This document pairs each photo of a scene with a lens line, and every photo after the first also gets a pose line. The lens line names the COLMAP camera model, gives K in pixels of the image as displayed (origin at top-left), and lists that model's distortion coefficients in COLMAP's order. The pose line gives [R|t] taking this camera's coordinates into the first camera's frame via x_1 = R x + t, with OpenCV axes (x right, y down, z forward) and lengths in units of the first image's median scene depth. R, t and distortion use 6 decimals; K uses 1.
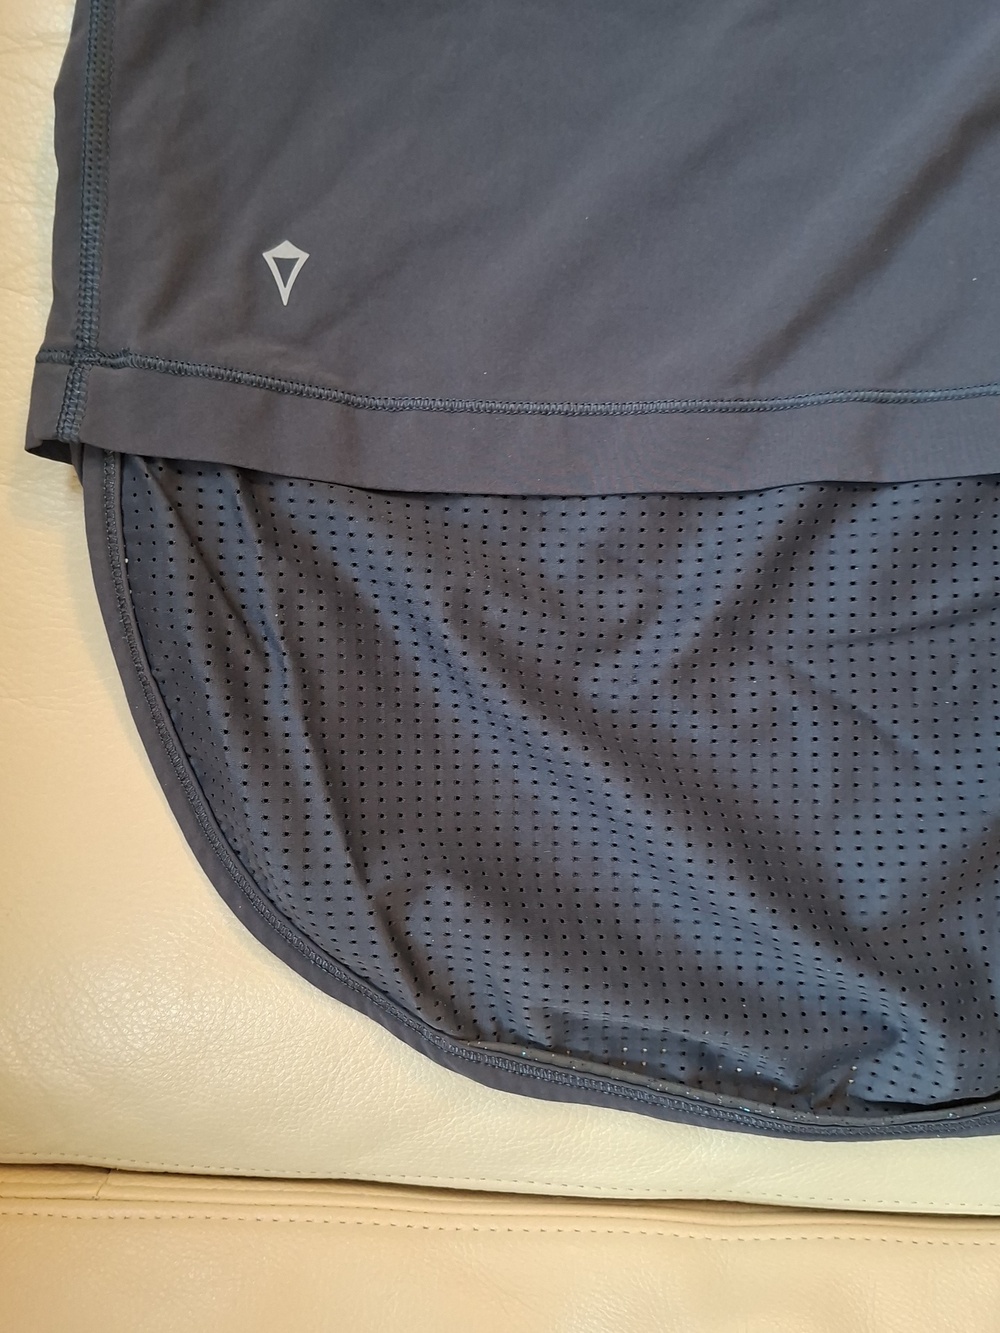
lens RADIAL K [[1207.0, 0, 501.5], [0, 1207.0, 672.8], [0, 0, 1]] dist [0.096577, -0.155384]
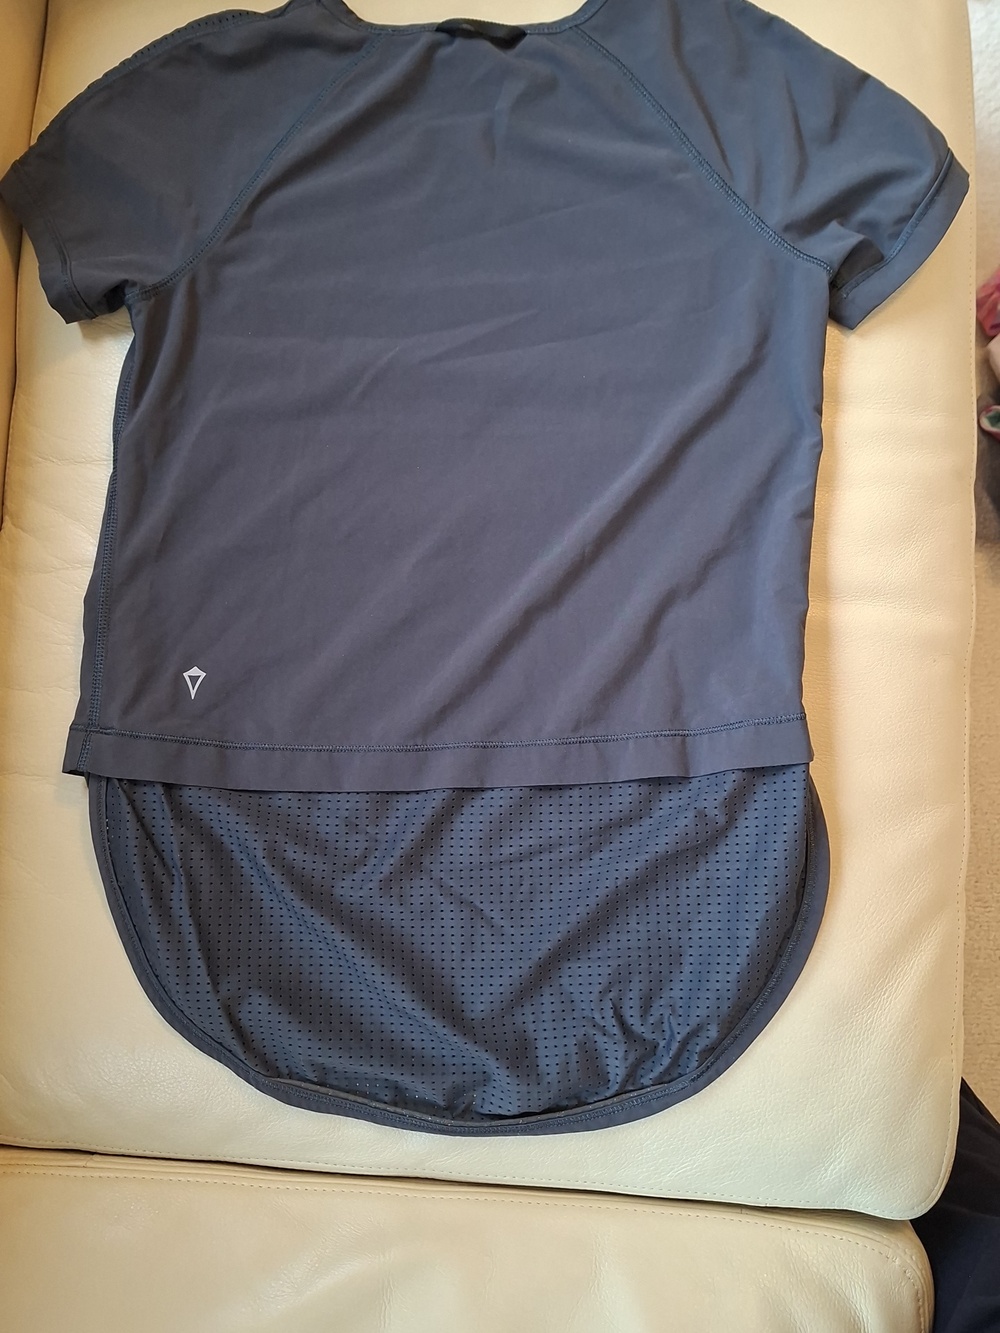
lens RADIAL K [[1207.0, 0, 513.7], [0, 1207.0, 660.2], [0, 0, 1]] dist [0.096577, -0.155384]
pose [[0.998187, -0.000799, -0.060177, 0.475930], [-0.005650, 0.994251, -0.106928, -0.152115], [0.059917, 0.107074, 0.992444, -0.977641]]
